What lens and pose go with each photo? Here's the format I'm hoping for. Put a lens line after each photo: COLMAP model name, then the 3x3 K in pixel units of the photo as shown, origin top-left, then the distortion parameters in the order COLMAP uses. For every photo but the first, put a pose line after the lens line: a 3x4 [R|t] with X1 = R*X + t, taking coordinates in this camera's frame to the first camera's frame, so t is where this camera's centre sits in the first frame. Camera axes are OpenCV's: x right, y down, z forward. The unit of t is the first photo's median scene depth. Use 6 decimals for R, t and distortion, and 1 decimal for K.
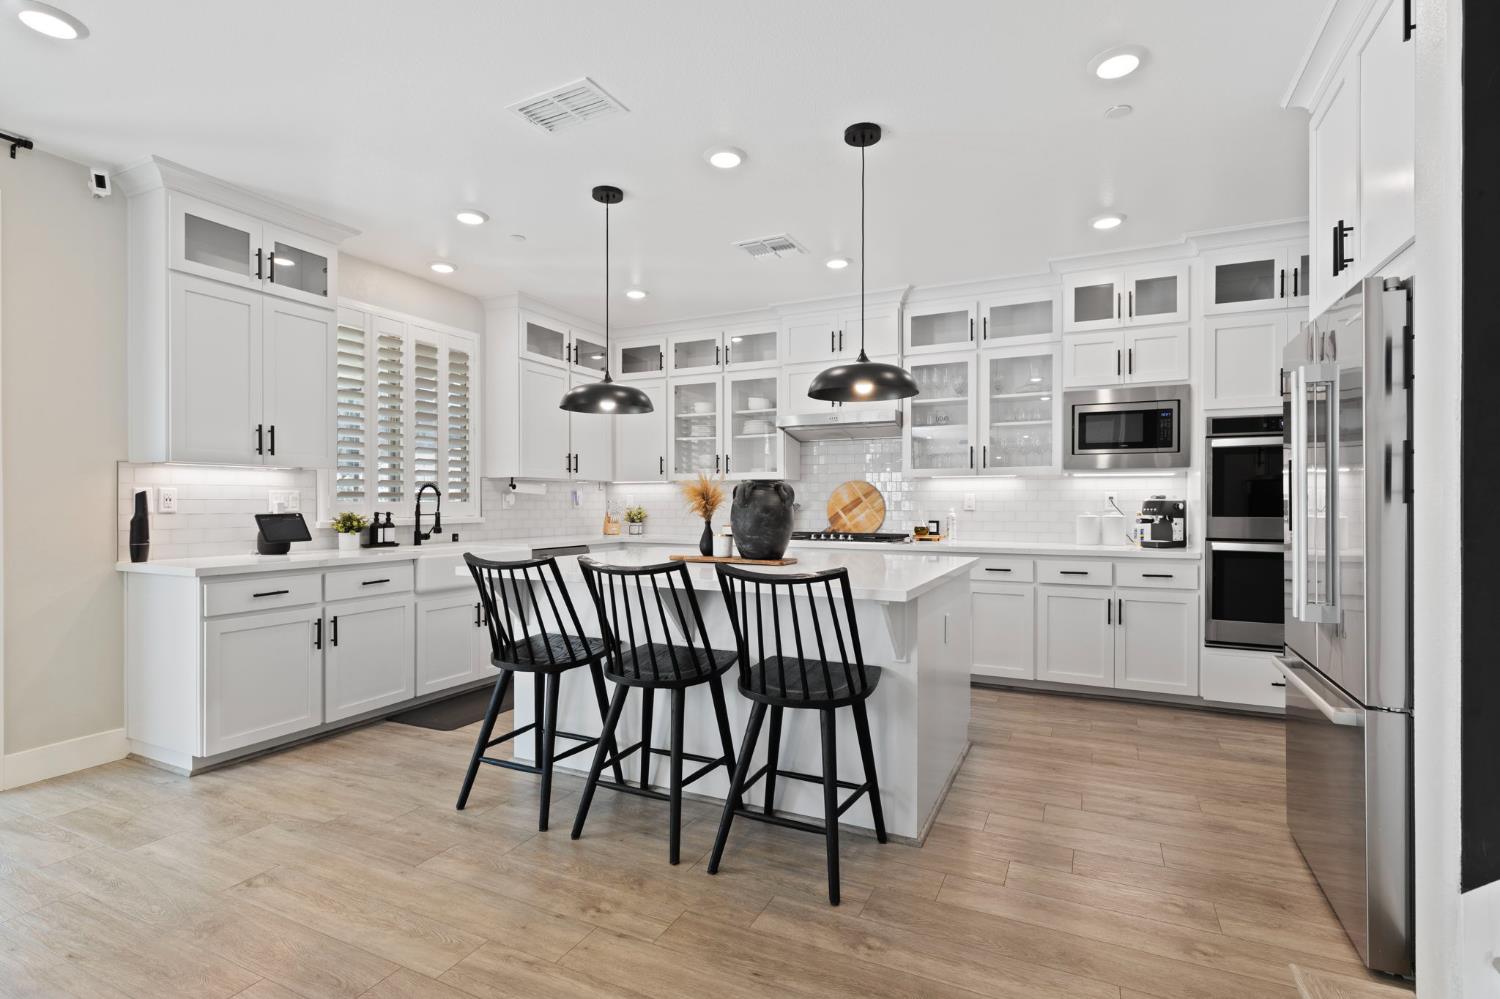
lens RADIAL K [[709.2, 0, 744.9], [0, 709.2, 507.3], [0, 0, 1]] dist [0.008663, 0.001016]
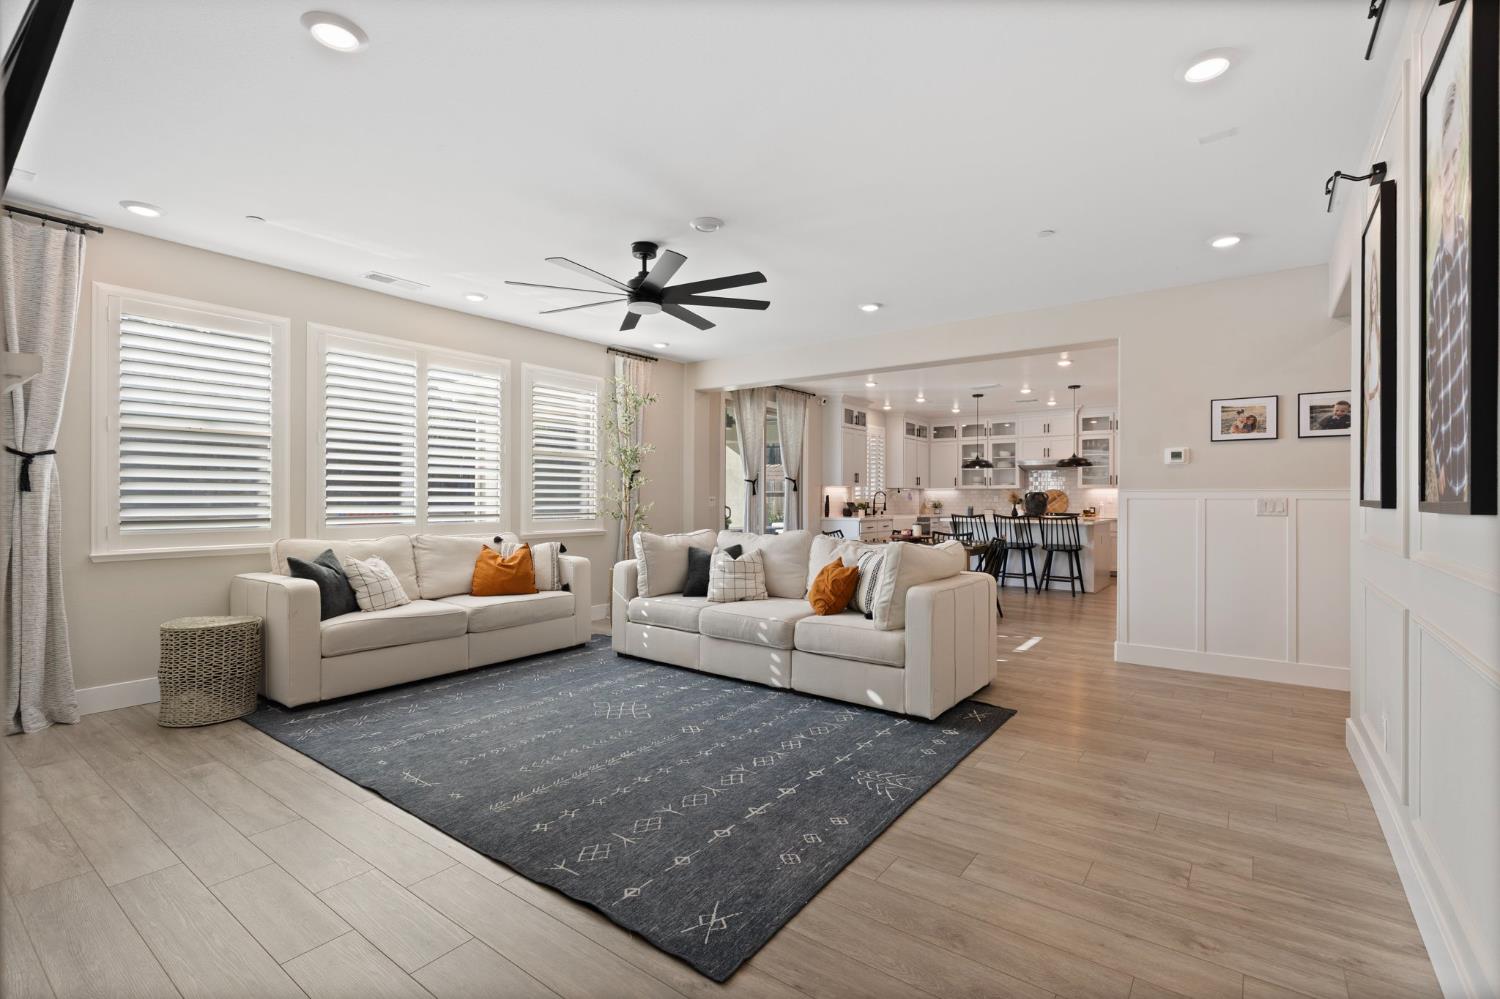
lens RADIAL K [[674.2, 0, 751.3], [0, 674.2, 492.2], [0, 0, 1]] dist [0.019466, -0.000242]
pose [[0.983705, 0.004559, -0.179731, -0.502341], [-0.006941, 0.999896, -0.012629, 0.004849], [0.179655, 0.013671, 0.983635, -1.593312]]
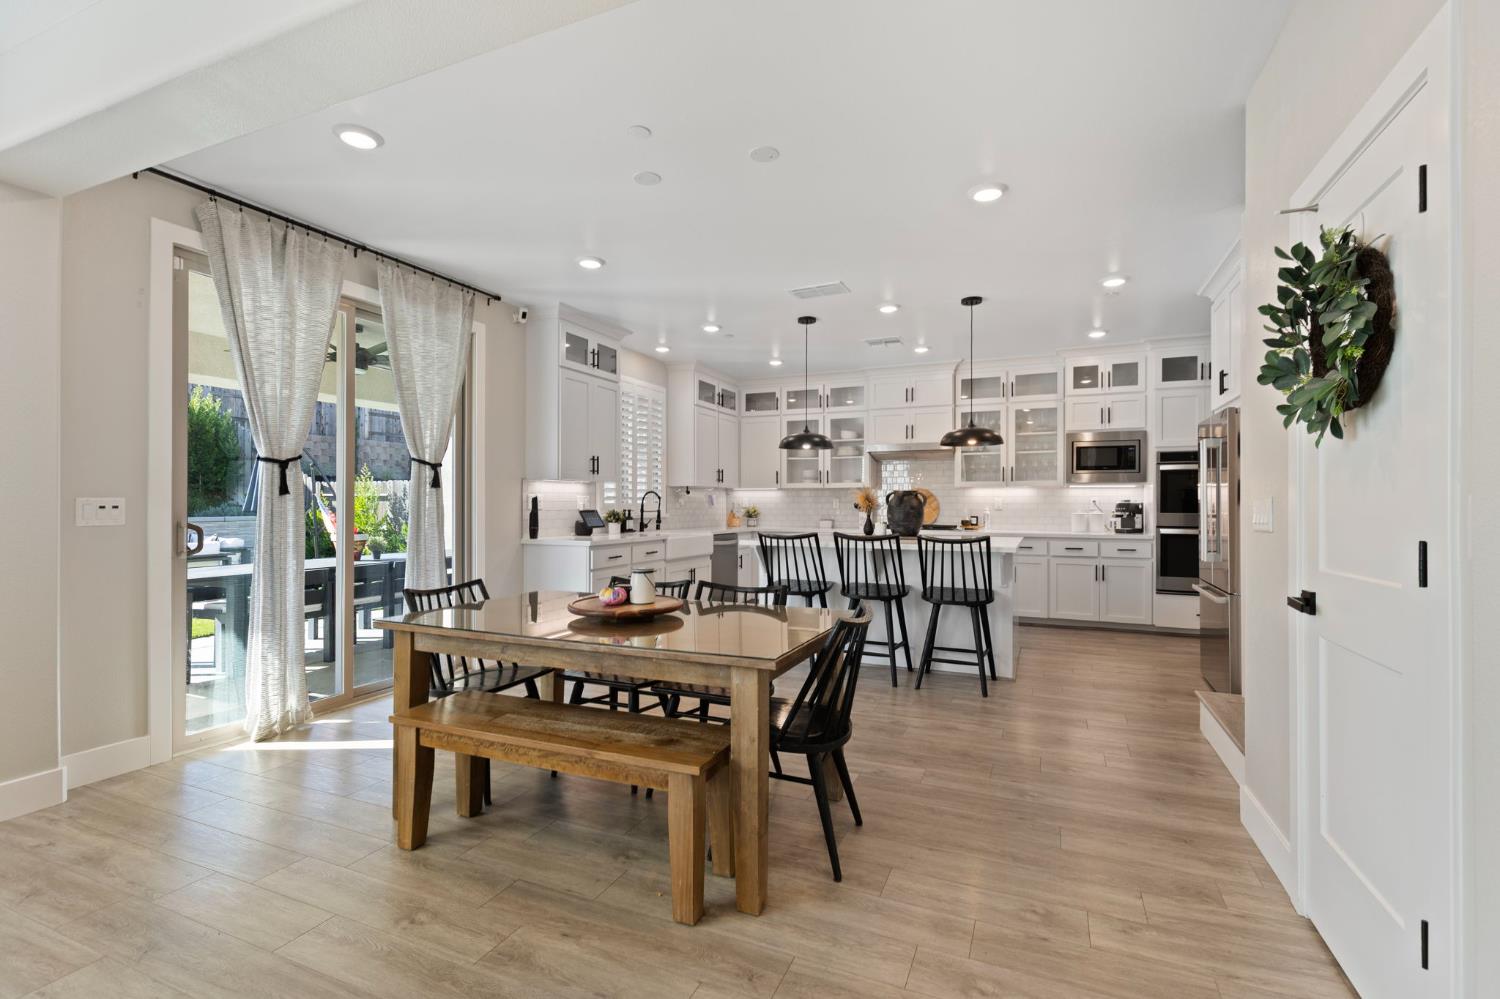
lens RADIAL K [[674.2, 0, 745.3], [0, 674.2, 504.5], [0, 0, 1]] dist [0.019466, -0.000242]
pose [[0.999240, 0.002243, 0.038920, -0.325267], [-0.002056, 0.999986, -0.004837, 0.002704], [-0.038931, 0.004754, 0.999231, -0.475627]]
